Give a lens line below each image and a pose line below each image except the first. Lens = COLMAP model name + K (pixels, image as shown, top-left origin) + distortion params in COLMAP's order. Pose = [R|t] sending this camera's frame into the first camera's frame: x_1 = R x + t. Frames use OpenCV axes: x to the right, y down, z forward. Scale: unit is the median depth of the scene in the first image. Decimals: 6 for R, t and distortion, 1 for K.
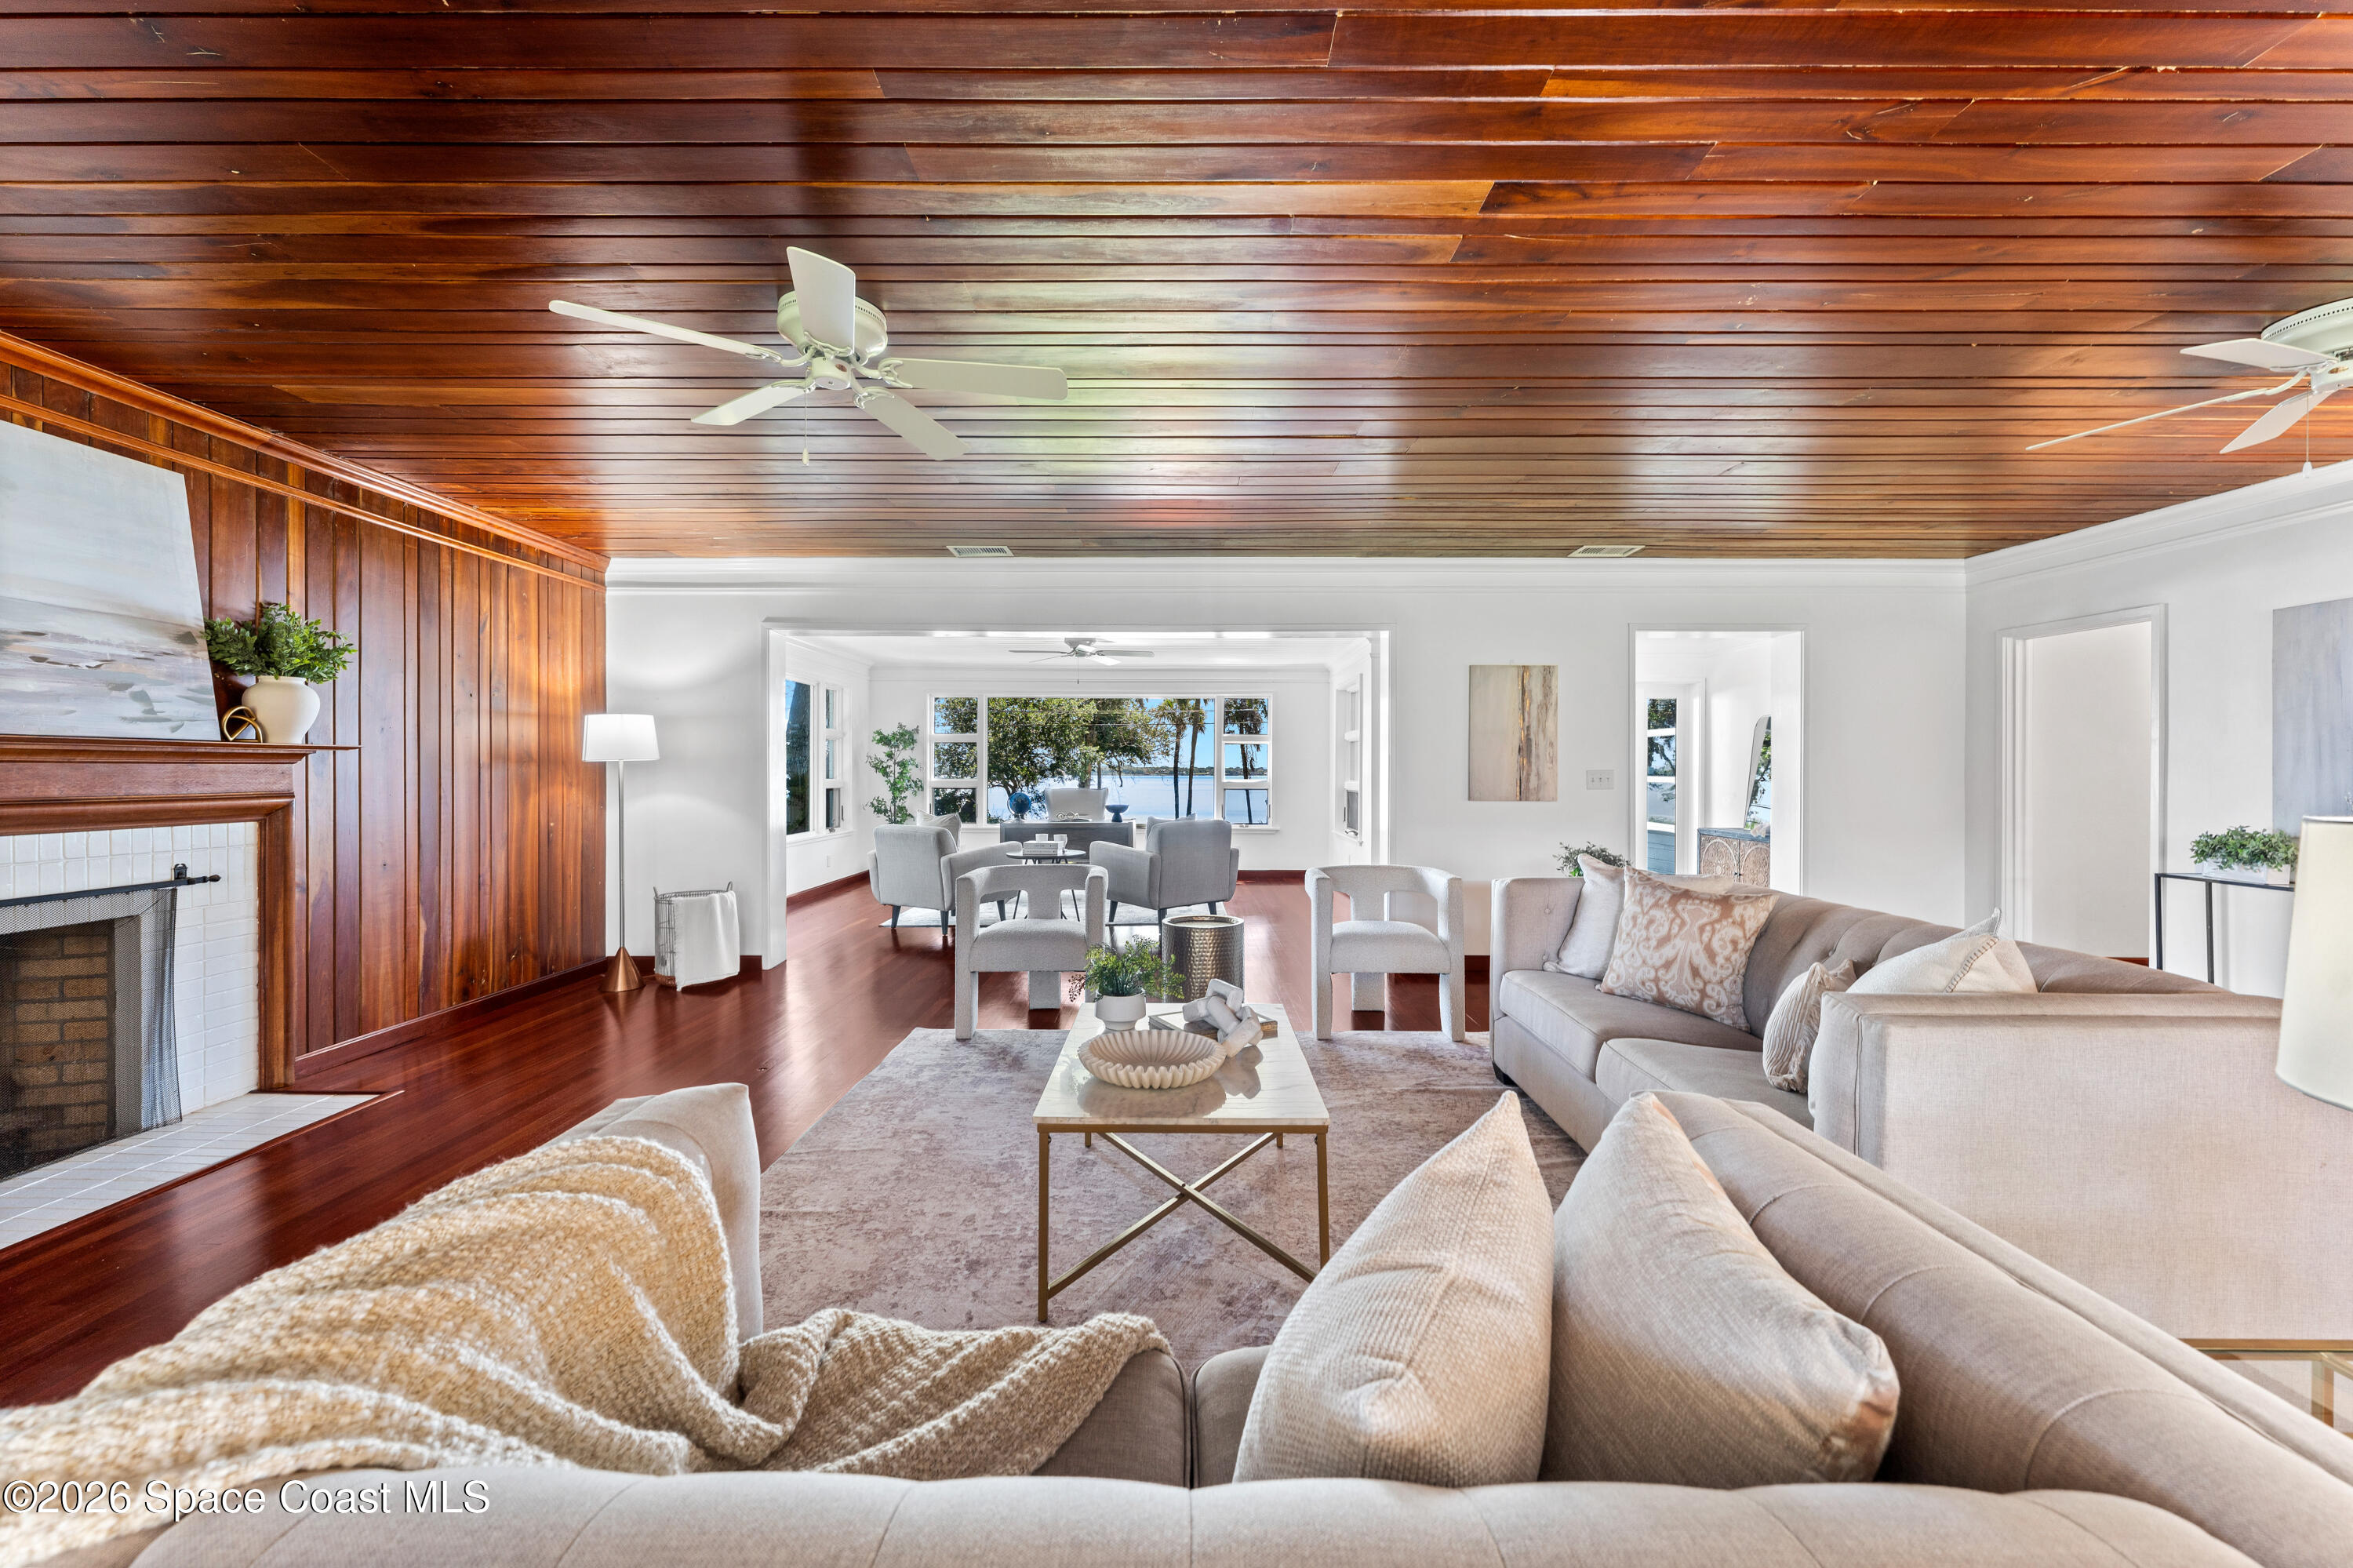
lens RADIAL K [[945.7, 0, 1186.4], [0, 945.7, 778.5], [0, 0, 1]] dist [-0.003605, -0.000310]
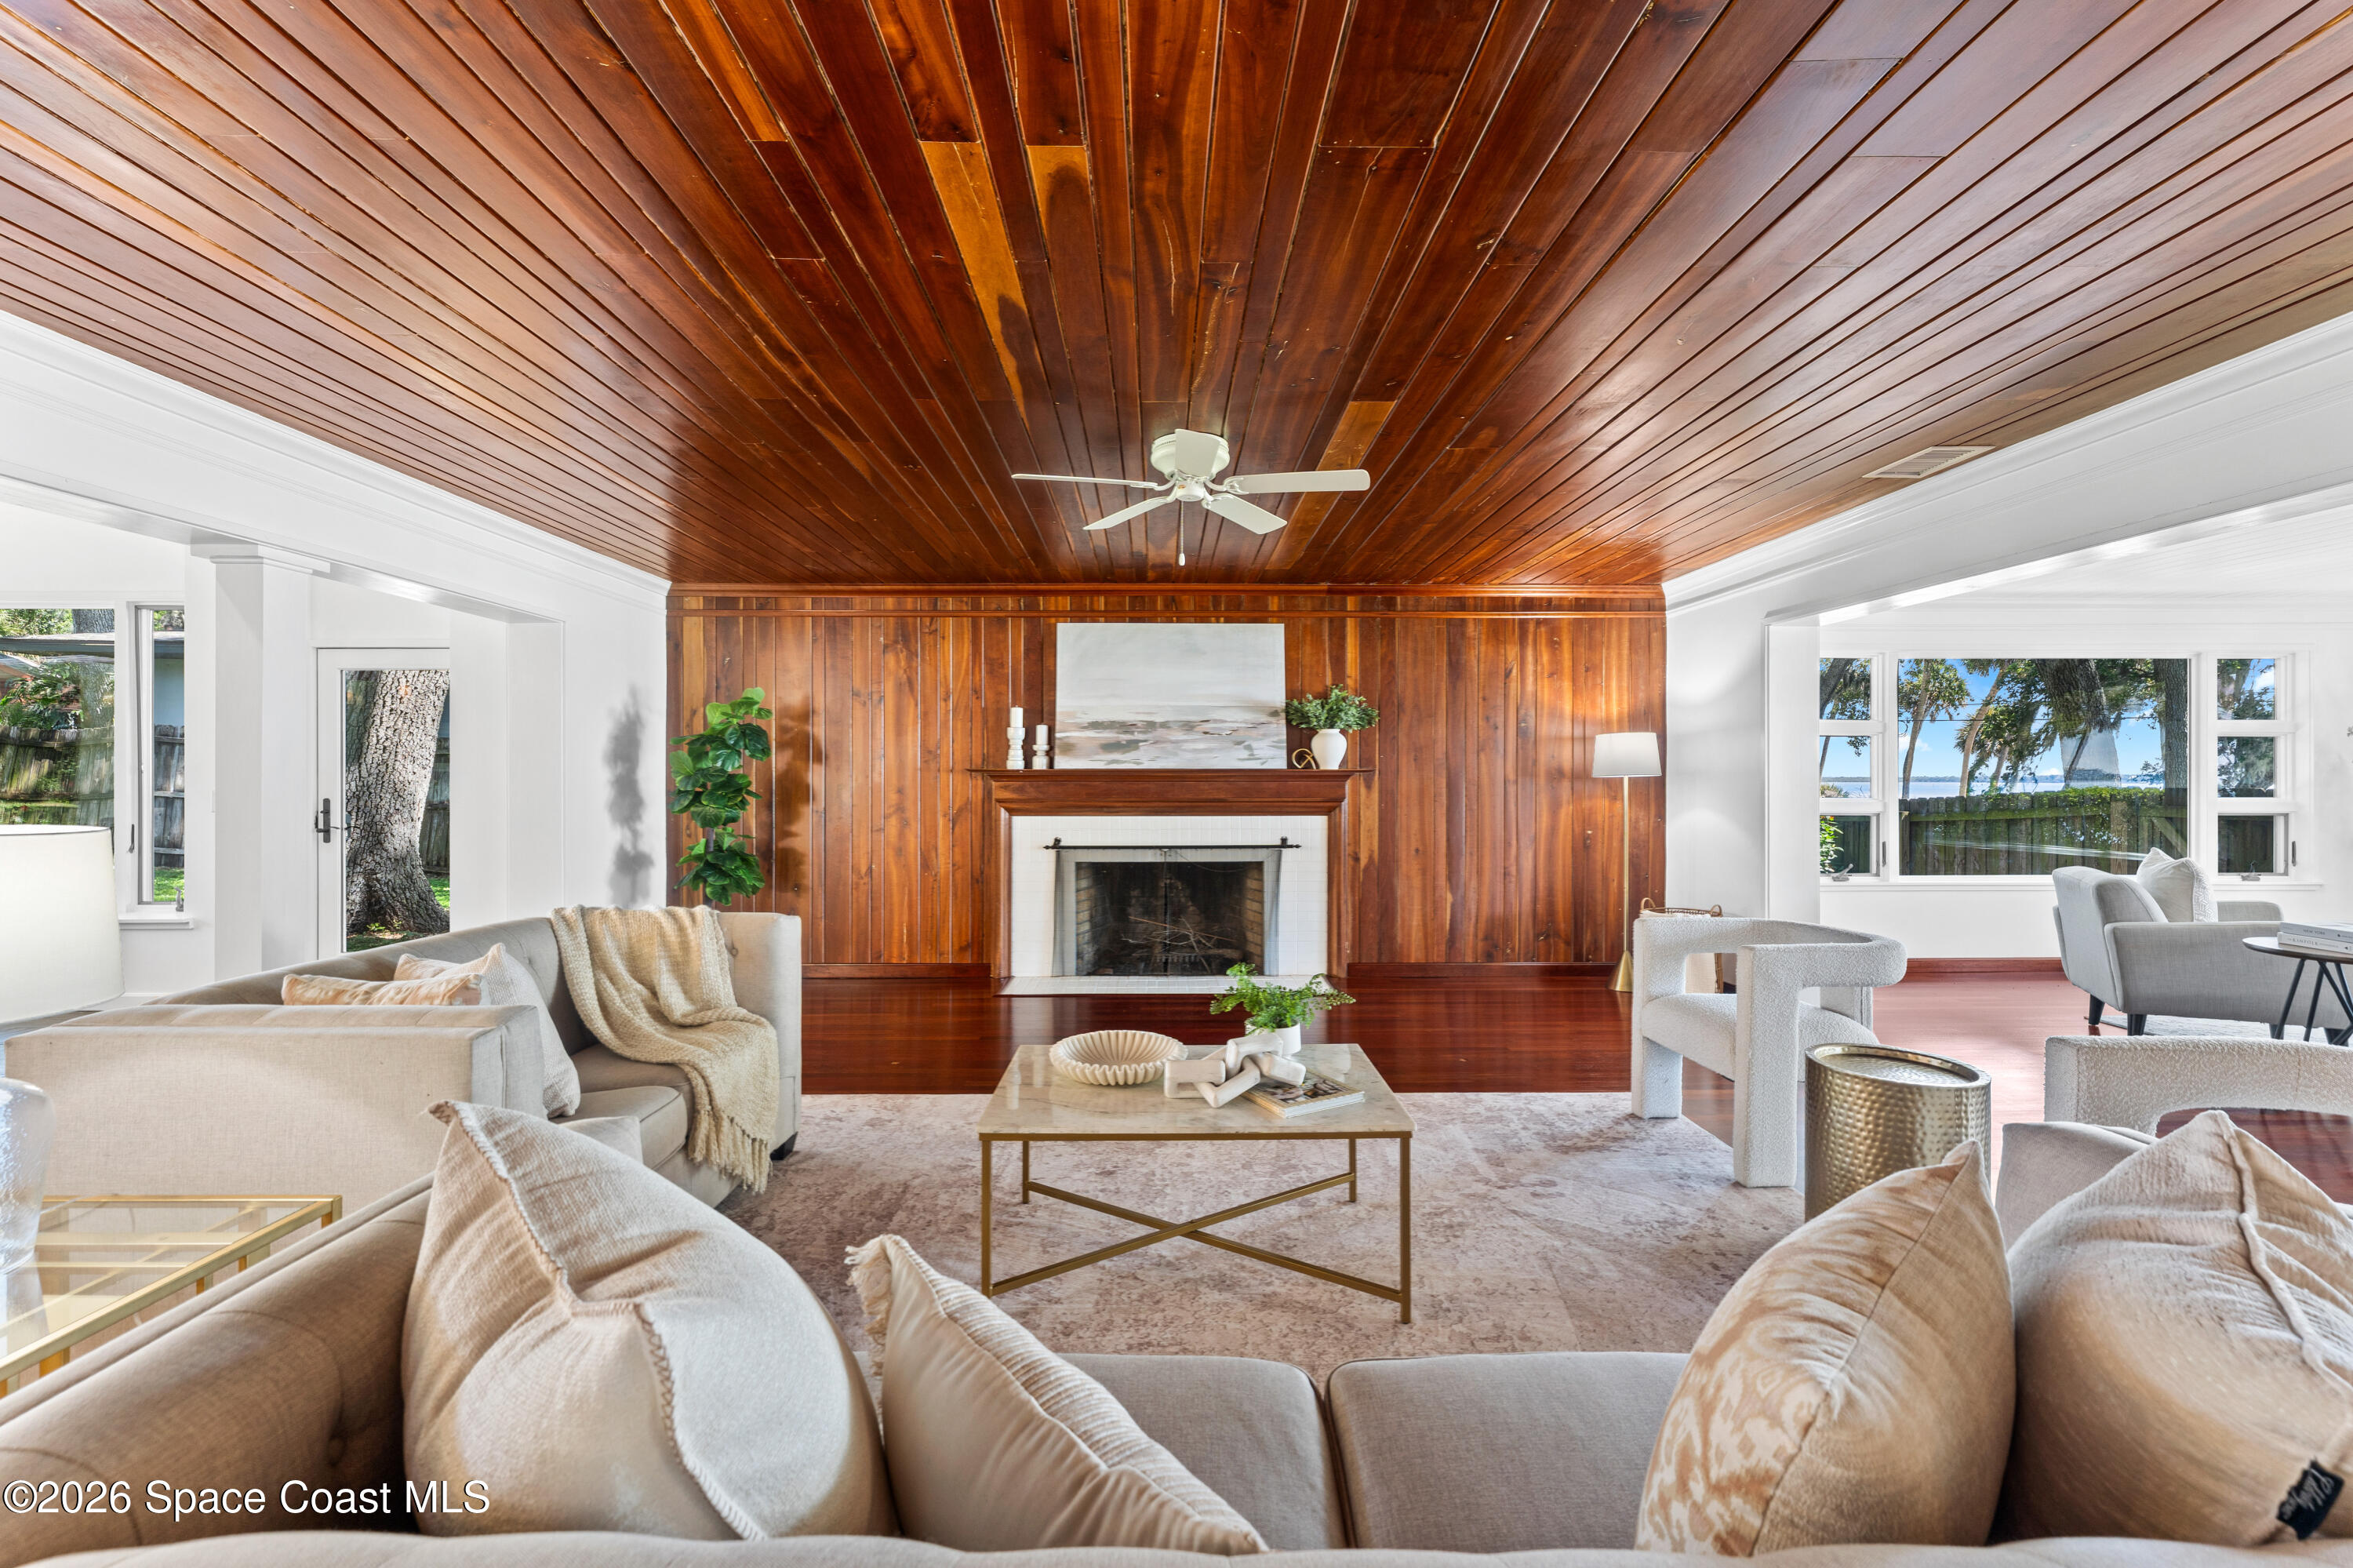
lens RADIAL K [[945.7, 0, 1169.8], [0, 945.7, 779.3], [0, 0, 1]] dist [-0.003605, -0.000310]
pose [[0.005766, -0.002583, -0.999980, 0.459817], [-0.007067, 0.999972, -0.002624, -0.008451], [0.999958, 0.007082, 0.005747, 0.462735]]
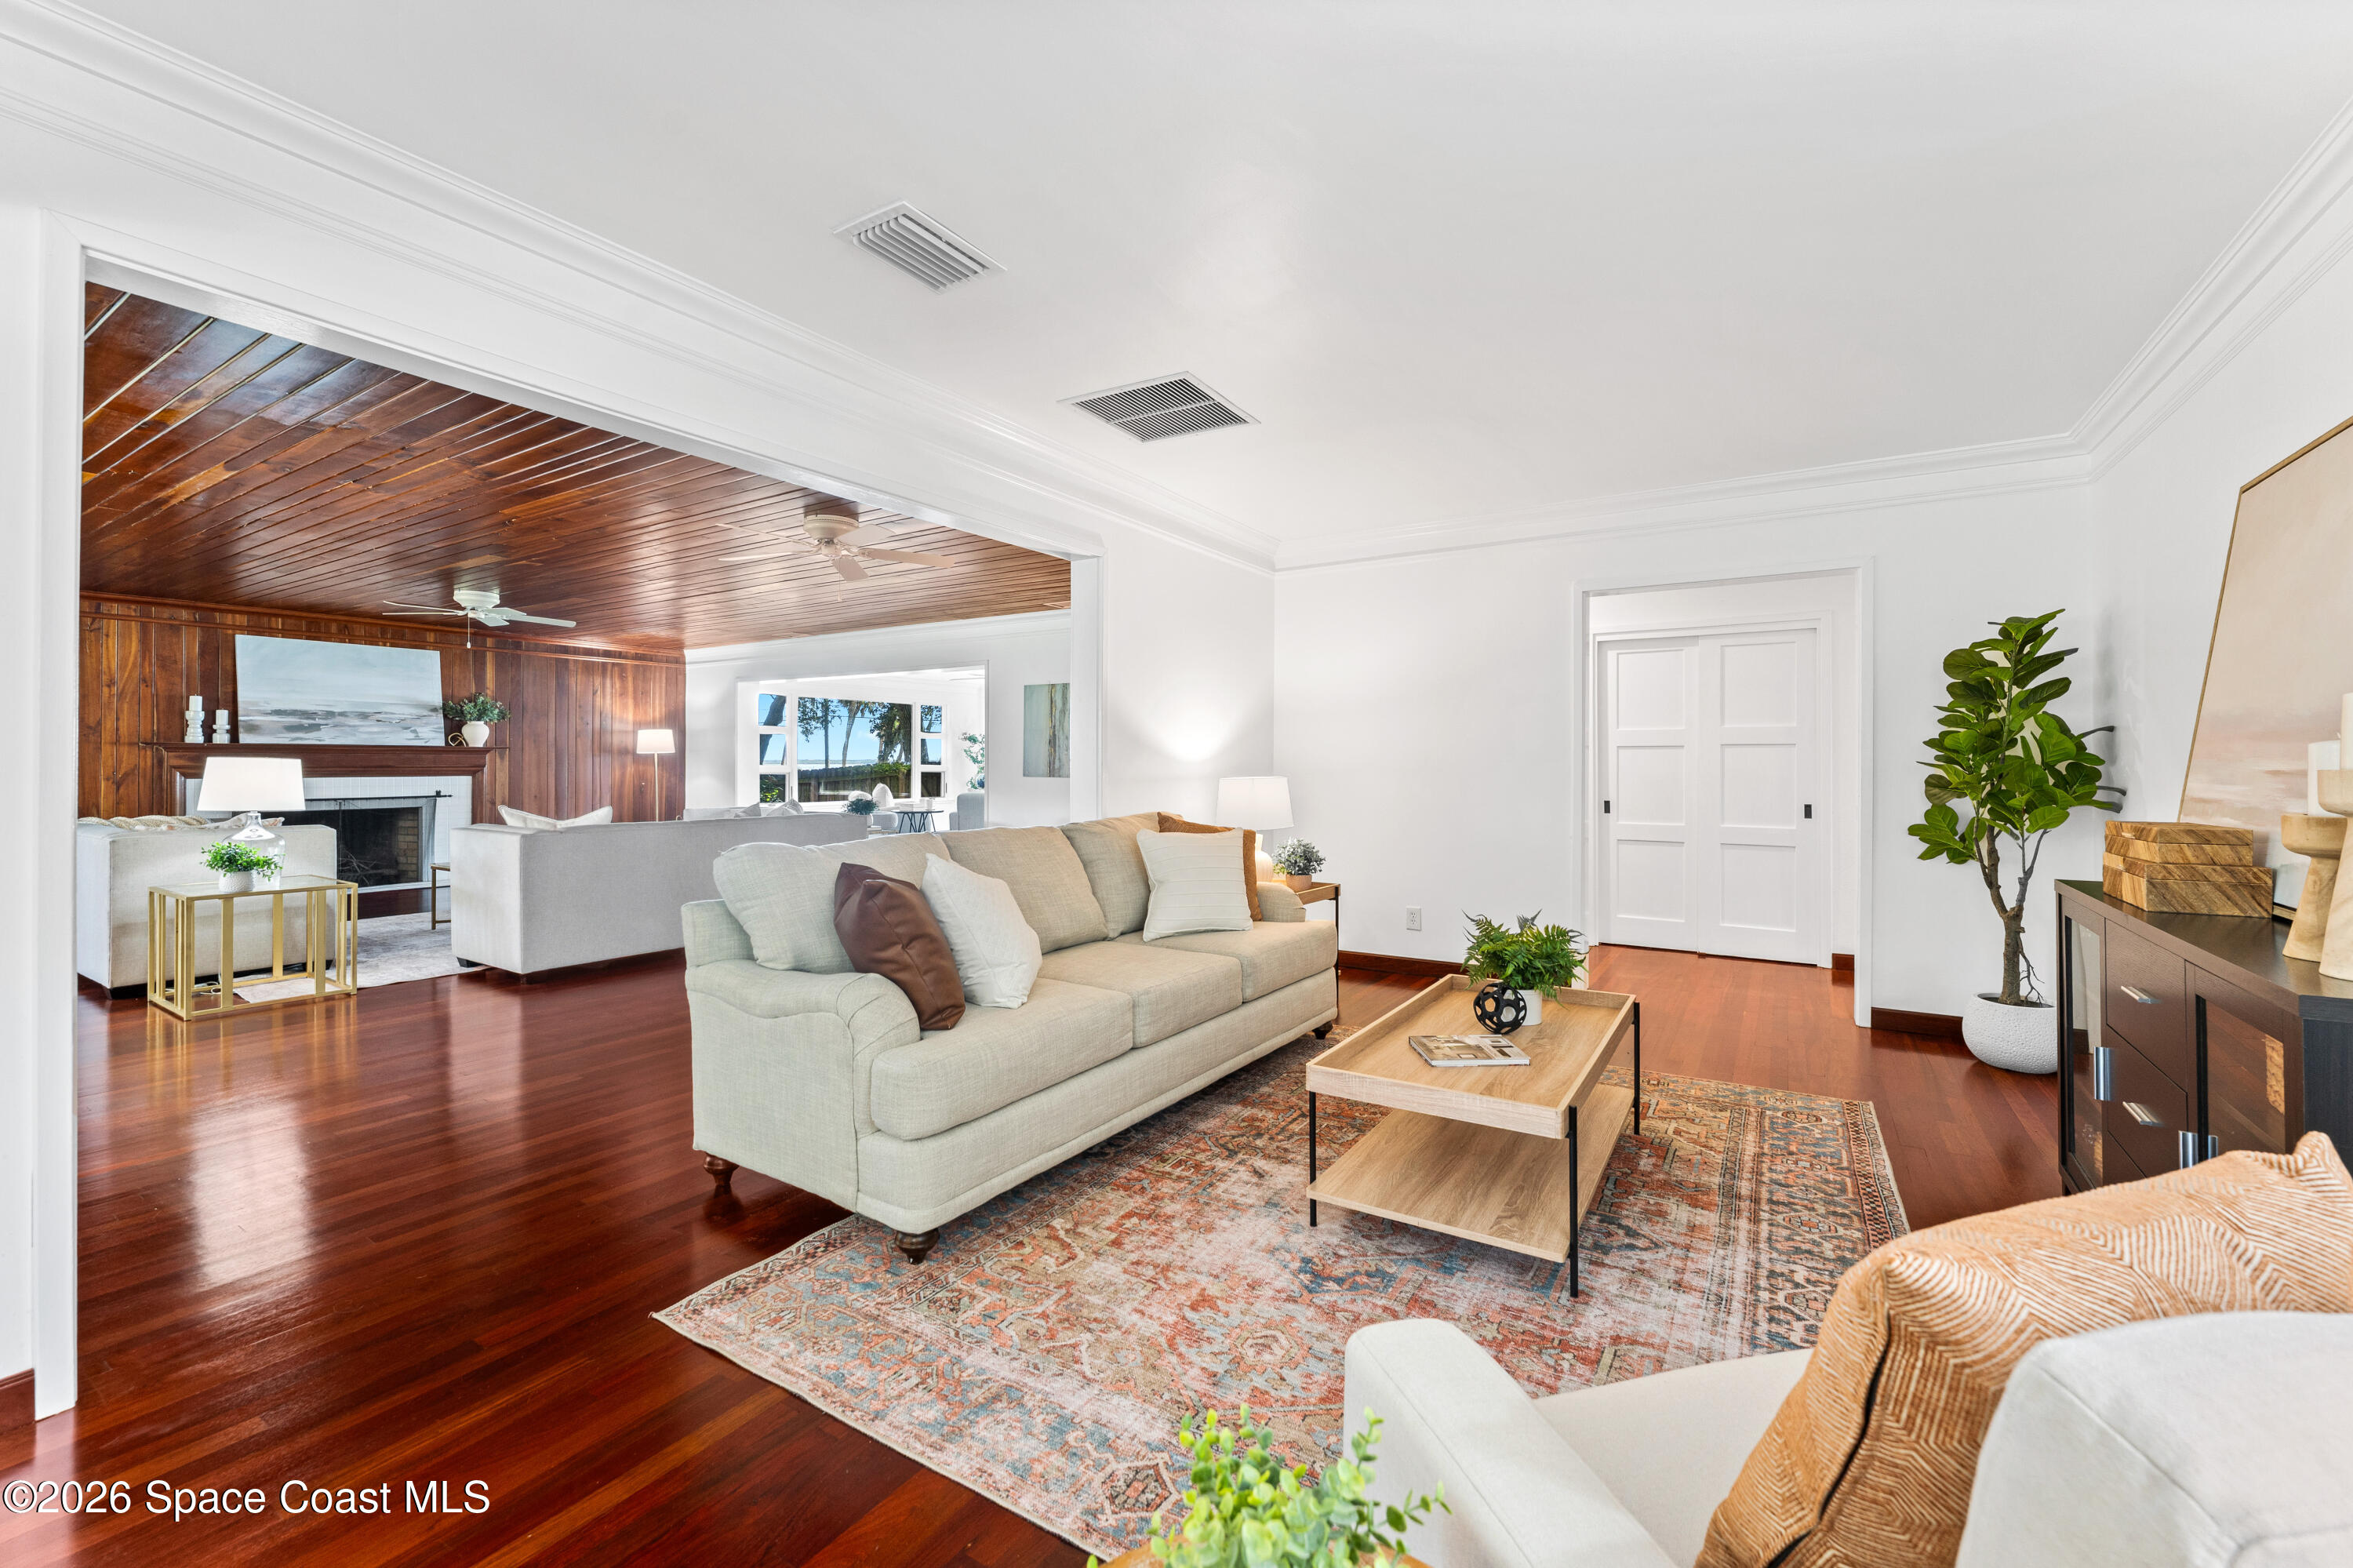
lens RADIAL K [[945.7, 0, 1209.4], [0, 945.7, 760.1], [0, 0, 1]] dist [-0.003605, -0.000310]
pose [[0.859885, -0.002331, -0.510483, 1.405488], [-0.003567, 0.999938, -0.010574, 0.013686], [0.510475, 0.010914, 0.859823, -0.145470]]
